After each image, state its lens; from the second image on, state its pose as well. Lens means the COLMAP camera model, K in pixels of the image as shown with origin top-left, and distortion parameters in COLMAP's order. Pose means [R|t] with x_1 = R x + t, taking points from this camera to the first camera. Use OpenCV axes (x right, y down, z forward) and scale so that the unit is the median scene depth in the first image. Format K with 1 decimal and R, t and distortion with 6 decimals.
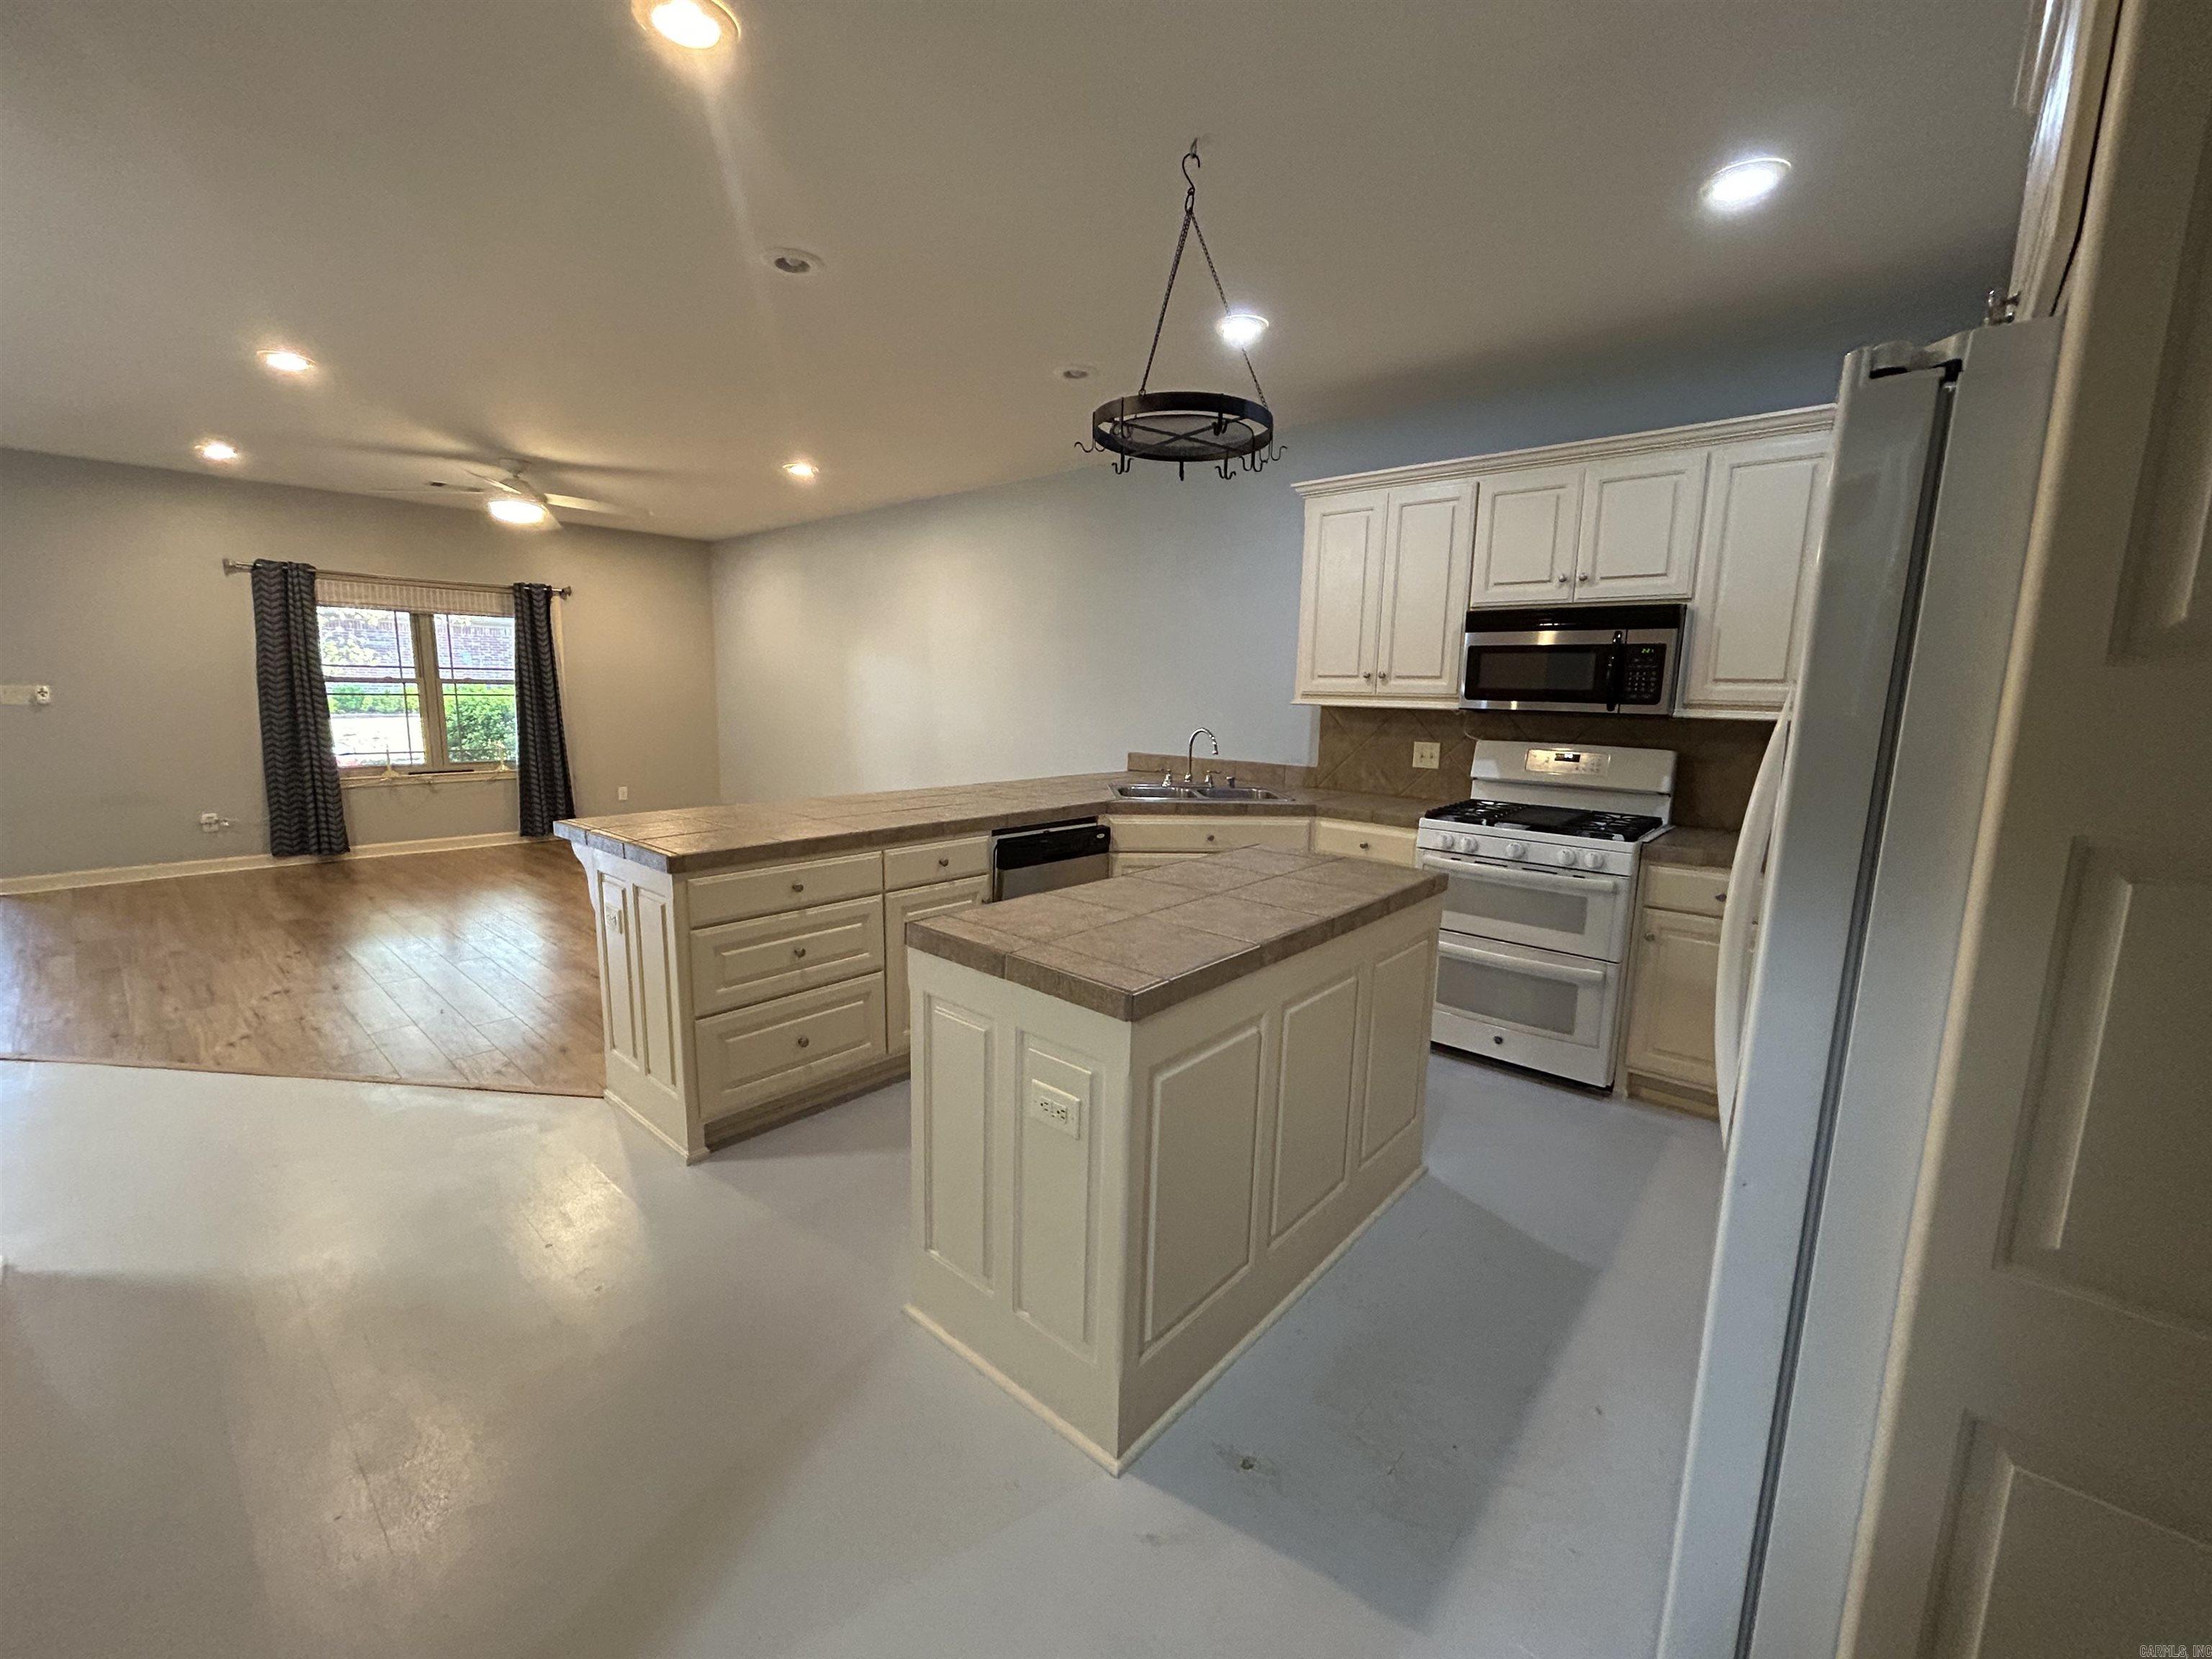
lens RADIAL K [[900.0, 0, 1104.2], [0, 900.0, 827.3], [0, 0, 1]] dist [-0.000990, 0.001214]
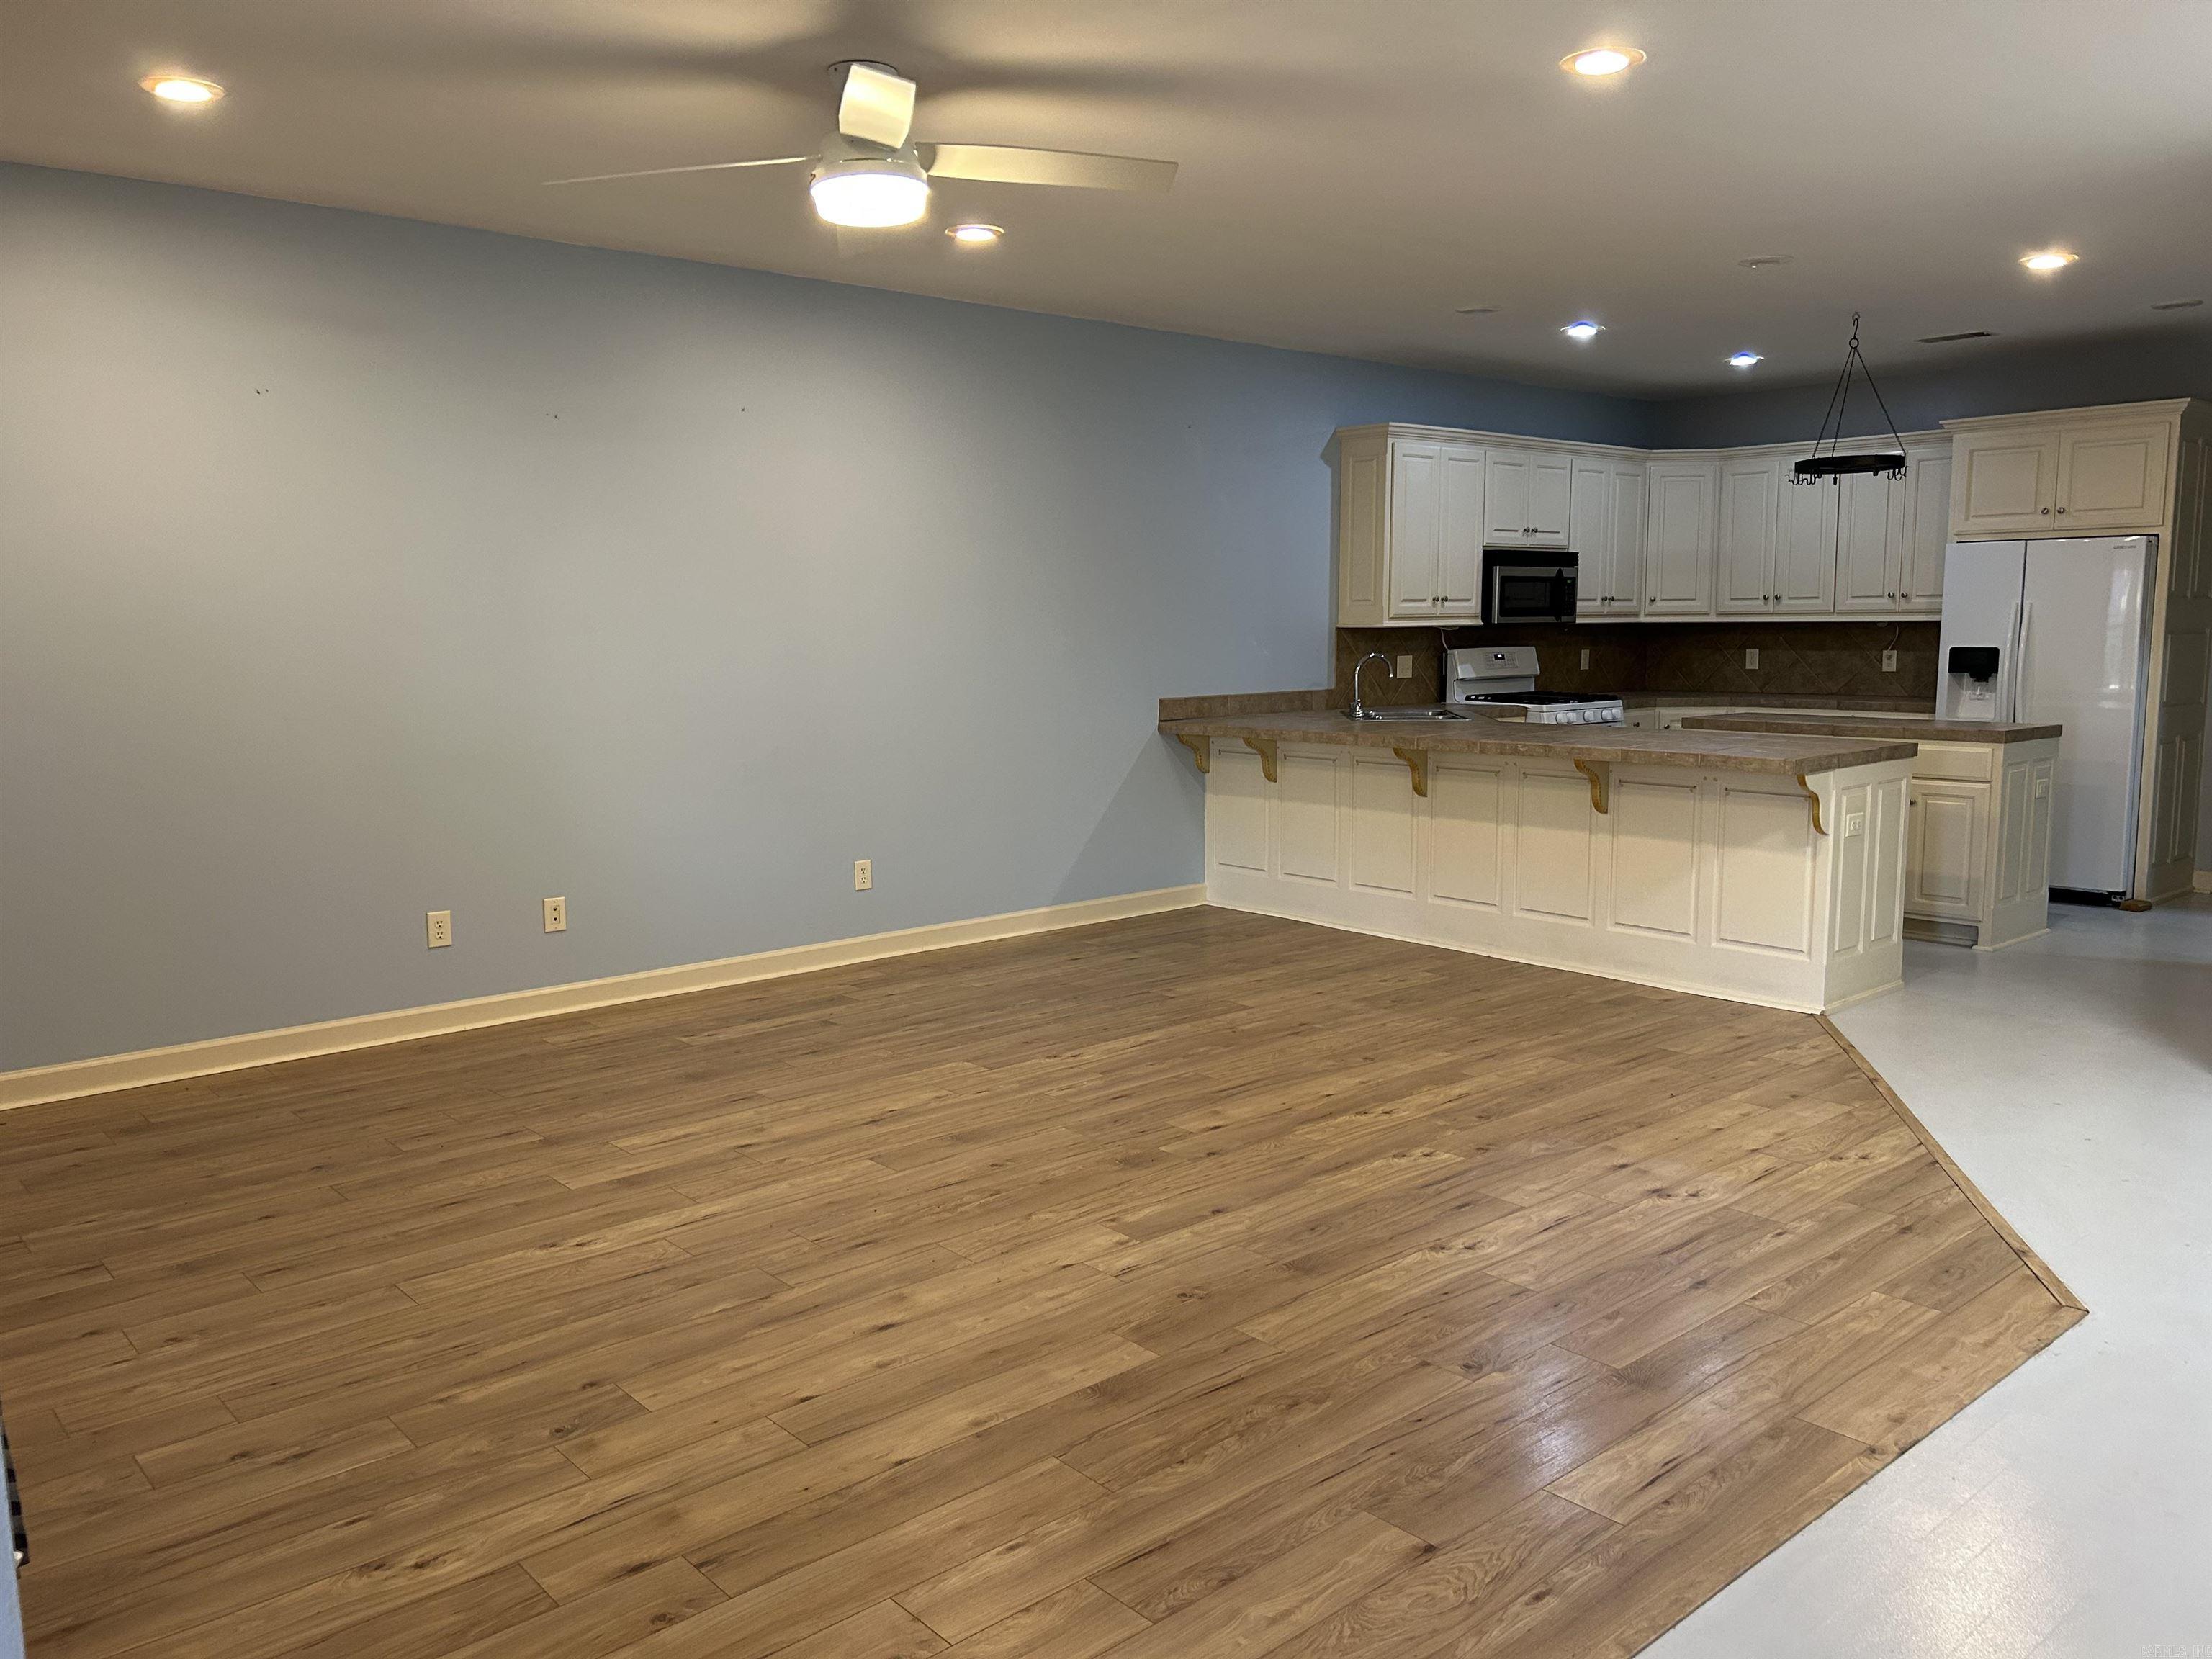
lens RADIAL K [[1659.9, 0, 1109.8], [0, 1659.9, 845.3], [0, 0, 1]] dist [0.063051, -0.078489]
pose [[0.118676, -0.156995, 0.980443, -1.771196], [0.162688, 0.977151, 0.136775, -0.203126], [-0.979514, 0.143275, 0.141506, 1.061218]]
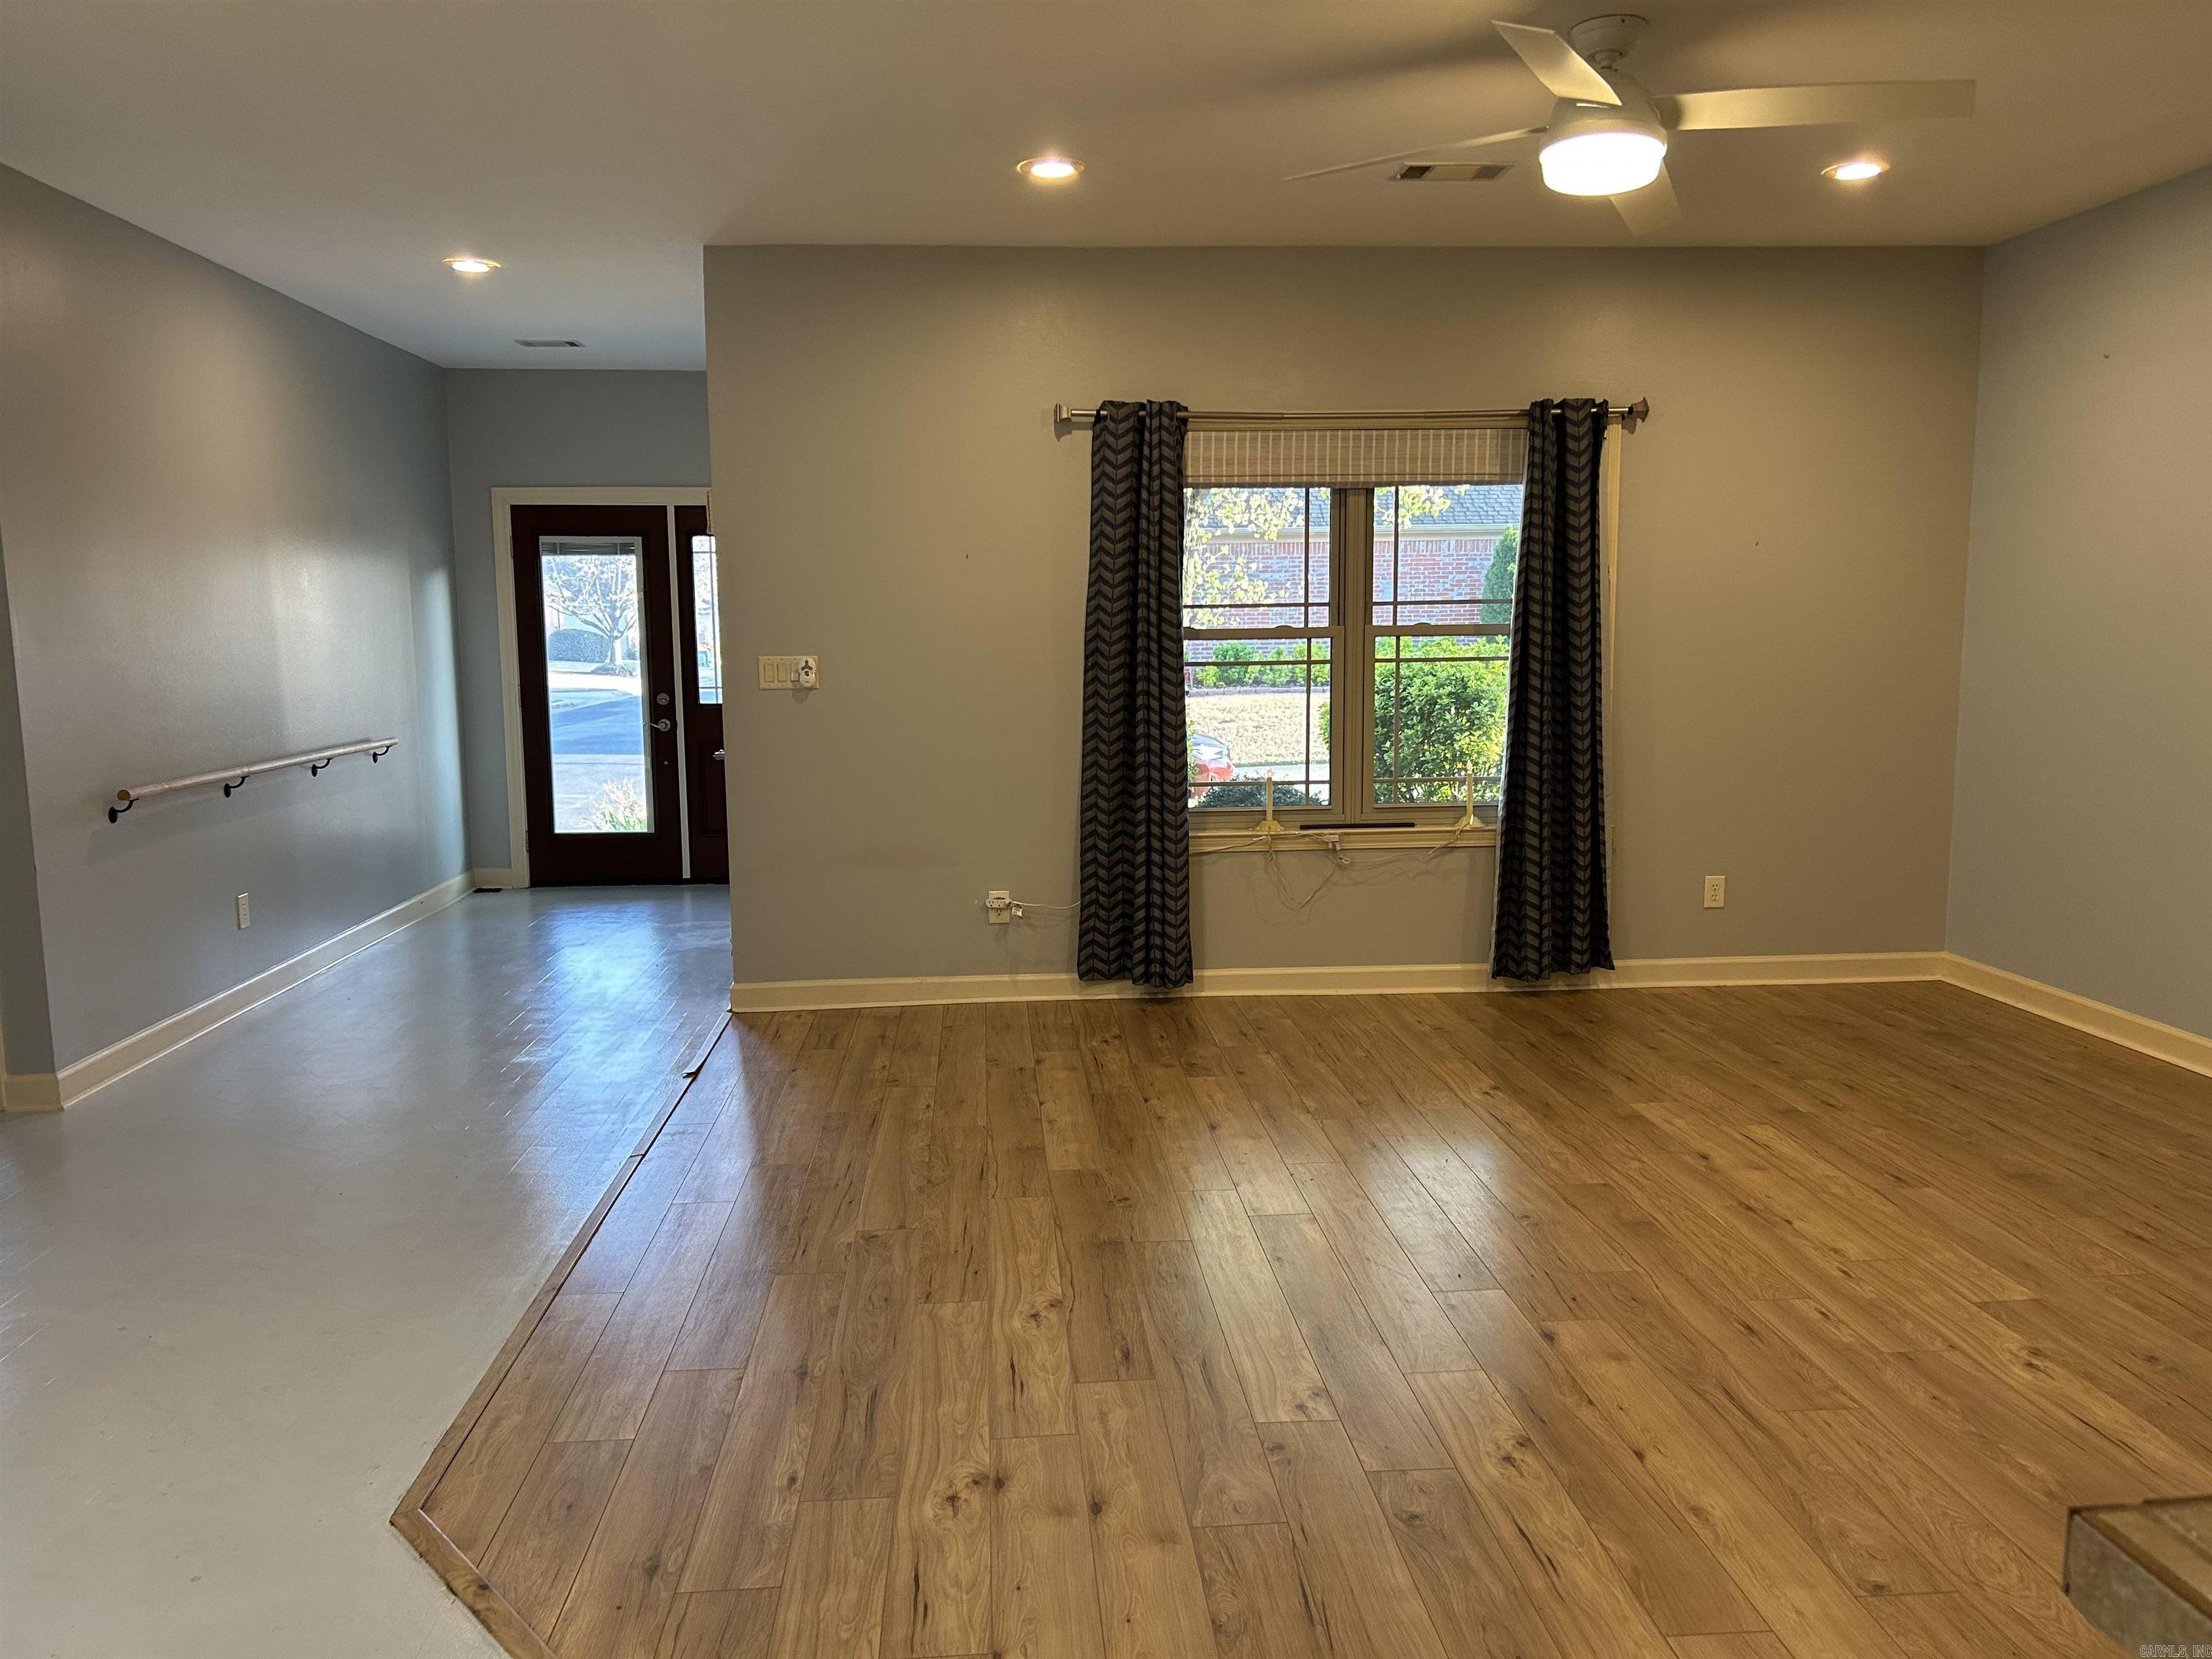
lens RADIAL K [[1659.9, 0, 1109.8], [0, 1659.9, 845.3], [0, 0, 1]] dist [0.063051, -0.078489]
pose [[0.719025, 0.064819, -0.691954, -0.386890], [-0.083053, 0.996520, 0.007046, -0.078214], [0.690003, 0.052403, 0.721907, 0.482845]]
